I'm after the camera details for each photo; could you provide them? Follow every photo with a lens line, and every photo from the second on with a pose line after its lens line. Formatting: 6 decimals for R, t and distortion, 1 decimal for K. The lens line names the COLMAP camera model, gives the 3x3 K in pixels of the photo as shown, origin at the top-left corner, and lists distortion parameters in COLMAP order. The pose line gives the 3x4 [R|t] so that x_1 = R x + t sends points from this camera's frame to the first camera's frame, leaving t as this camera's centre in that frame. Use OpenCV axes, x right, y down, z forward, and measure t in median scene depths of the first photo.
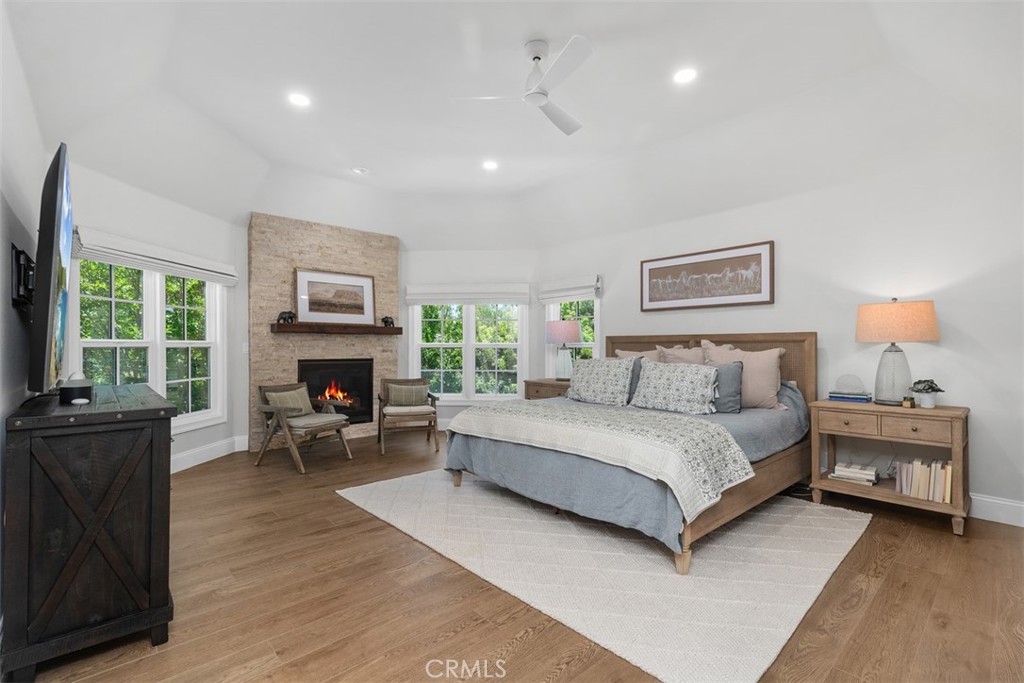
lens RADIAL K [[466.4, 0, 509.1], [0, 466.4, 345.9], [0, 0, 1]] dist [0.011794, -0.001021]
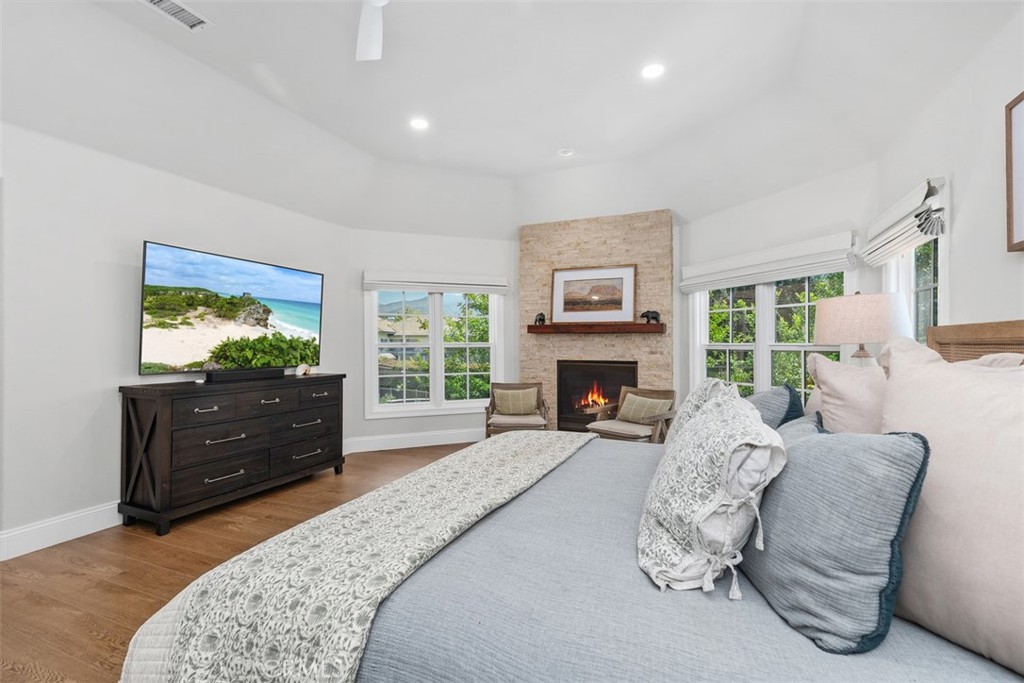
lens RADIAL K [[498.4, 0, 508.4], [0, 498.4, 338.9], [0, 0, 1]] dist [0.002508, -0.000023]
pose [[0.386177, -0.017750, -0.922254, 0.467930], [-0.004171, 0.999771, -0.020988, 0.005998], [0.922415, 0.011952, 0.386014, 0.463967]]
